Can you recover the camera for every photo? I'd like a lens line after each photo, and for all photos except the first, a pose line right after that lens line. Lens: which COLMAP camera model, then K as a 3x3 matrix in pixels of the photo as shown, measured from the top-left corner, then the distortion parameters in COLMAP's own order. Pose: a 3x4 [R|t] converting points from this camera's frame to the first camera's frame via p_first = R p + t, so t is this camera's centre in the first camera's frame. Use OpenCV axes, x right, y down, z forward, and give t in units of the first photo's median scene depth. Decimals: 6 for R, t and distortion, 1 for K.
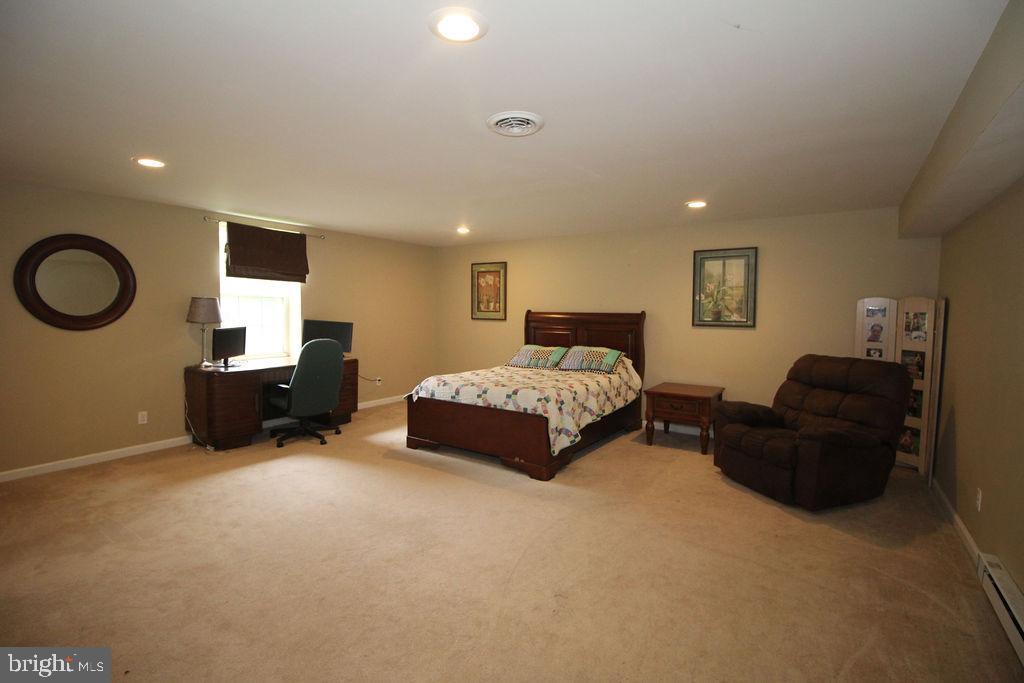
lens RADIAL K [[476.7, 0, 515.8], [0, 476.7, 342.6], [0, 0, 1]] dist [-0.008438, -0.007136]
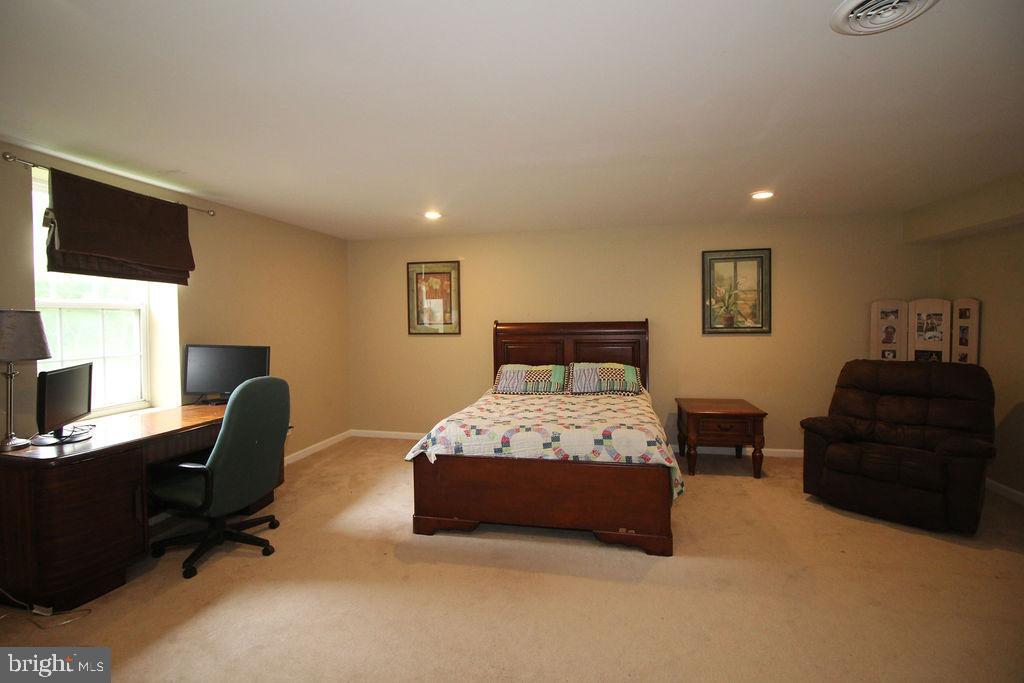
lens RADIAL K [[476.7, 0, 510.4], [0, 476.7, 335.2], [0, 0, 1]] dist [-0.008438, -0.007136]
pose [[0.925115, -0.035197, 0.378052, -0.347047], [0.048834, 0.998454, -0.026543, -0.029406], [-0.376534, 0.043017, 0.925404, 0.335991]]
